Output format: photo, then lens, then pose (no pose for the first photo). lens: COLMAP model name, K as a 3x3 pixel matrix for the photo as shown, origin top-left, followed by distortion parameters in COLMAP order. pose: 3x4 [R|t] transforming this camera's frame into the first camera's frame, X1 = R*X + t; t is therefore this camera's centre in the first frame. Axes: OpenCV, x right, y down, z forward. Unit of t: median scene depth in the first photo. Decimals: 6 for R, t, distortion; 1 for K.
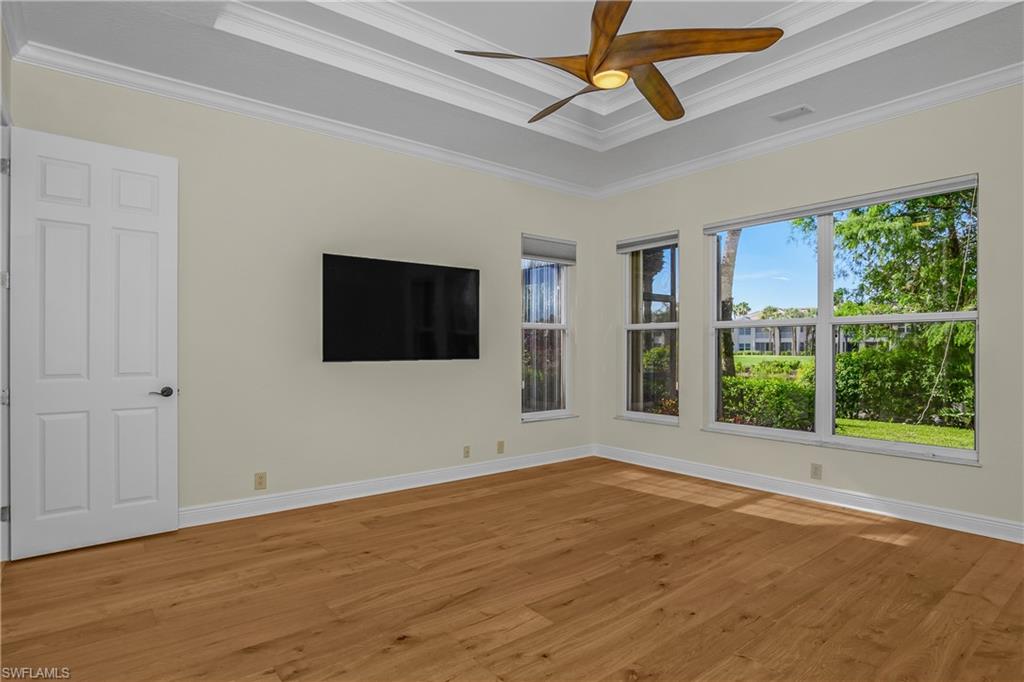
lens RADIAL K [[543.0, 0, 511.5], [0, 543.0, 344.9], [0, 0, 1]] dist [-0.021922, -0.000024]
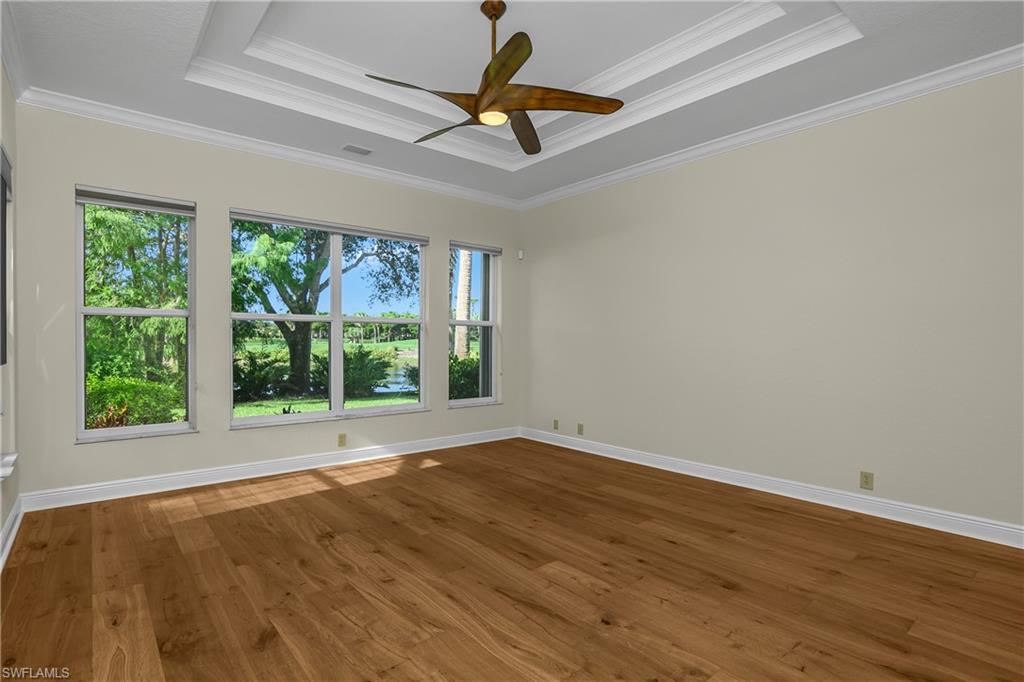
lens RADIAL K [[514.2, 0, 512.1], [0, 514.2, 341.2], [0, 0, 1]] dist [-0.024484, 0.004665]
pose [[-0.024103, -0.004182, 0.999701, -0.722914], [-0.007590, 0.999963, 0.004000, -0.000316], [-0.999681, -0.007491, -0.024134, 0.740597]]
